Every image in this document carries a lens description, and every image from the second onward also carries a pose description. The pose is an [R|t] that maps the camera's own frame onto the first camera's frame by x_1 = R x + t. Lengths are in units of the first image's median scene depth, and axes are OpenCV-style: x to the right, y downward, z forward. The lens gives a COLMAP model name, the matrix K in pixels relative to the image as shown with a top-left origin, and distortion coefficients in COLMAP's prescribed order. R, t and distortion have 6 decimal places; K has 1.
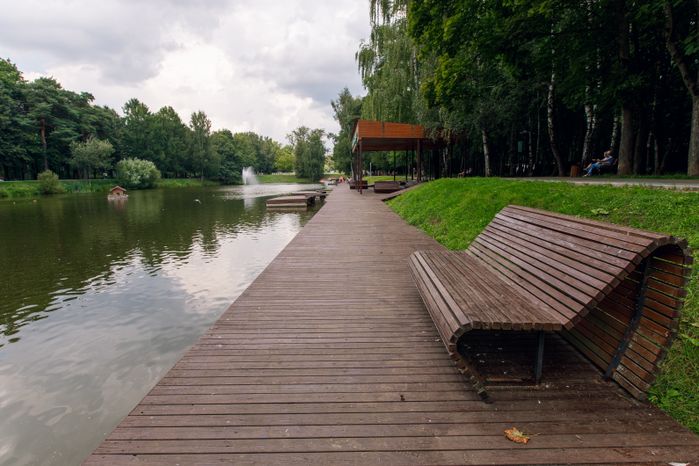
lens RADIAL K [[357.7, 0, 350.8], [0, 357.7, 237.4], [0, 0, 1]] dist [-0.006154, 0.001851]
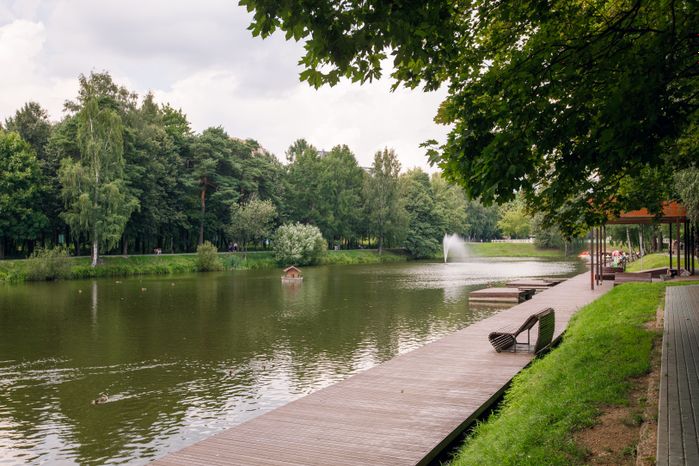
lens RADIAL K [[694.8, 0, 349.2], [0, 694.8, 235.4], [0, 0, 1]] dist [0.046992, 0.000000]
pose [[0.912711, 0.006426, -0.408556, 0.048143], [-0.077993, 0.984232, -0.158756, 0.013160], [0.401094, 0.176763, 0.898821, -0.174733]]
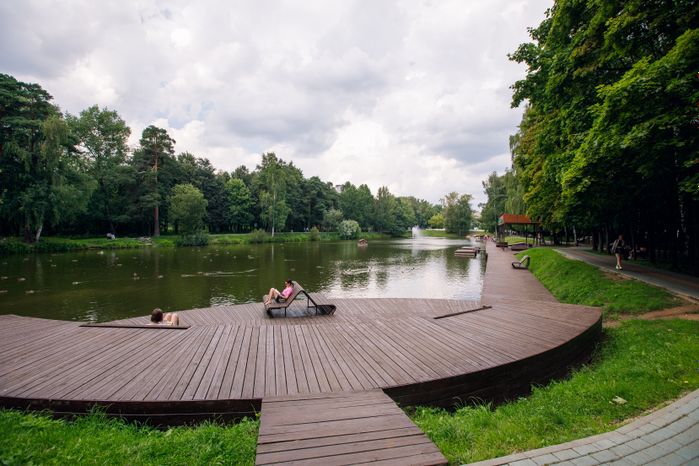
lens RADIAL K [[331.1, 0, 352.6], [0, 331.1, 236.4], [0, 0, 1]] dist [-0.017824, 0.002386]
pose [[0.919562, 0.038157, -0.391088, -0.007480], [-0.094407, 0.987576, -0.125624, 0.031605], [0.381435, 0.152440, 0.911740, -0.287344]]
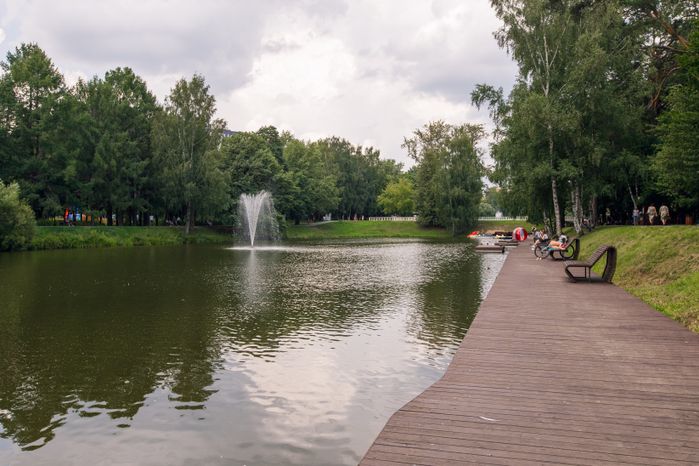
lens RADIAL K [[612.6, 0, 353.4], [0, 612.6, 232.8], [0, 0, 1]] dist [0.042999, -0.007628]
pose [[0.957872, 0.016417, -0.286727, -0.009344], [-0.060835, 0.987308, -0.146702, -0.074408], [0.280680, 0.157965, 0.946713, 0.434149]]
